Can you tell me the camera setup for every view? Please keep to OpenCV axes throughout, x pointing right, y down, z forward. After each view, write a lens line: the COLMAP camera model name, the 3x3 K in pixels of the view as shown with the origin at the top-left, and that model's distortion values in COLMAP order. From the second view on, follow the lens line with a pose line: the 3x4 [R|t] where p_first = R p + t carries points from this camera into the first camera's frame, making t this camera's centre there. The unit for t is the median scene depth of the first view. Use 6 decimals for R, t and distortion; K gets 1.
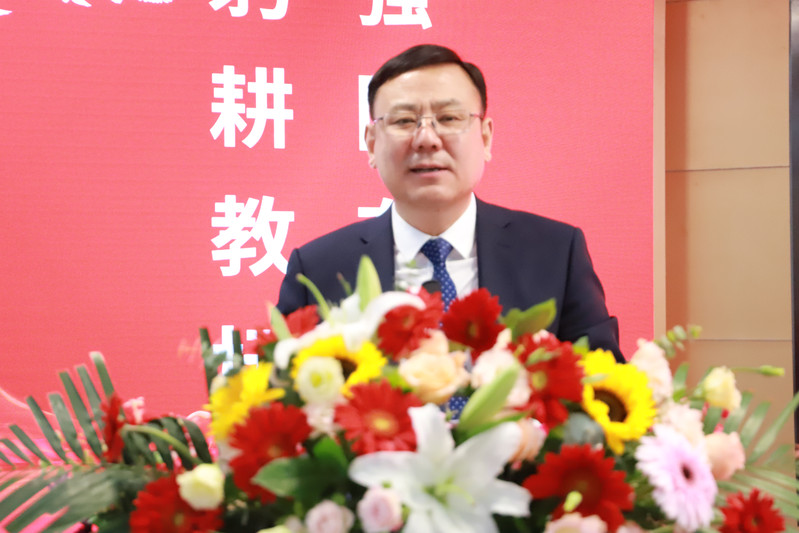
lens RADIAL K [[1576.1, 0, 399.5], [0, 1576.1, 266.5], [0, 0, 1]] dist [0.025102, 0.042261]
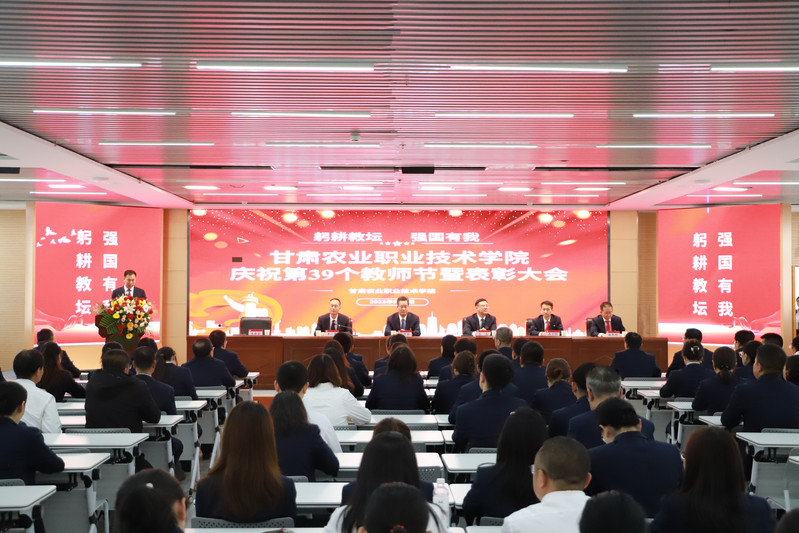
lens RADIAL K [[1085.0, 0, 399.5], [0, 1085.0, 266.5], [0, 0, 1]] dist [0.107799, 0.008623]
pose [[0.950040, 0.018320, 0.311589, -0.238408], [-0.017134, 0.999832, -0.006543, -0.074473], [-0.311657, 0.000878, 0.950194, -2.980780]]
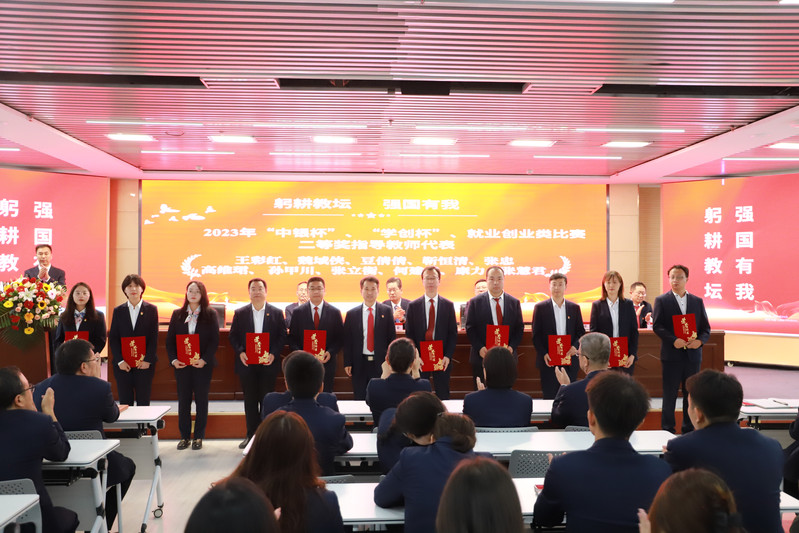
lens RADIAL K [[779.4, 0, 399.5], [0, 779.4, 266.5], [0, 0, 1]] dist [0.008569, 0.016659]
pose [[0.931465, 0.014936, 0.363524, 0.144178], [-0.018419, 0.999812, 0.006114, -0.044895], [-0.363364, -0.012391, 0.931565, -1.578960]]
